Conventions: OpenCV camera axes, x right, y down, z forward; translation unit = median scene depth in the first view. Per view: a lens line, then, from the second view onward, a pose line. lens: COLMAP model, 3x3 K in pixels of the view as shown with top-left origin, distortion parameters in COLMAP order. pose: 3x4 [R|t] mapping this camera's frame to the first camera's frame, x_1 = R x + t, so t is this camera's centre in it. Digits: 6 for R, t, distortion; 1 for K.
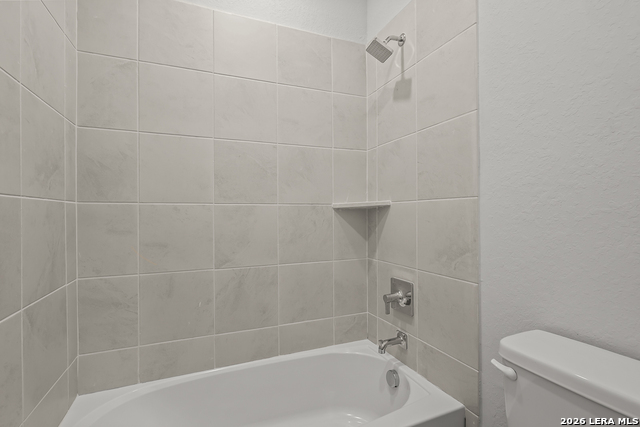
lens RADIAL K [[295.8, 0, 318.2], [0, 295.8, 214.0], [0, 0, 1]] dist [-0.004303, 0.001799]
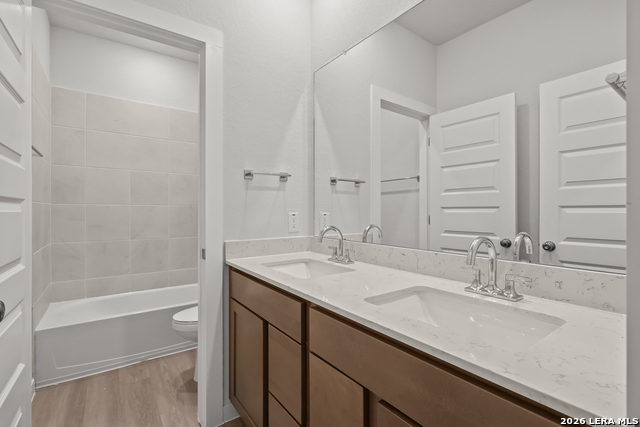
lens RADIAL K [[295.8, 0, 322.6], [0, 295.8, 211.5], [0, 0, 1]] dist [-0.004303, 0.001799]
pose [[0.973355, 0.004089, 0.229267, 0.428308], [-0.002374, 0.999967, -0.007756, 0.021200], [-0.229291, 0.007006, 0.973333, -1.165506]]
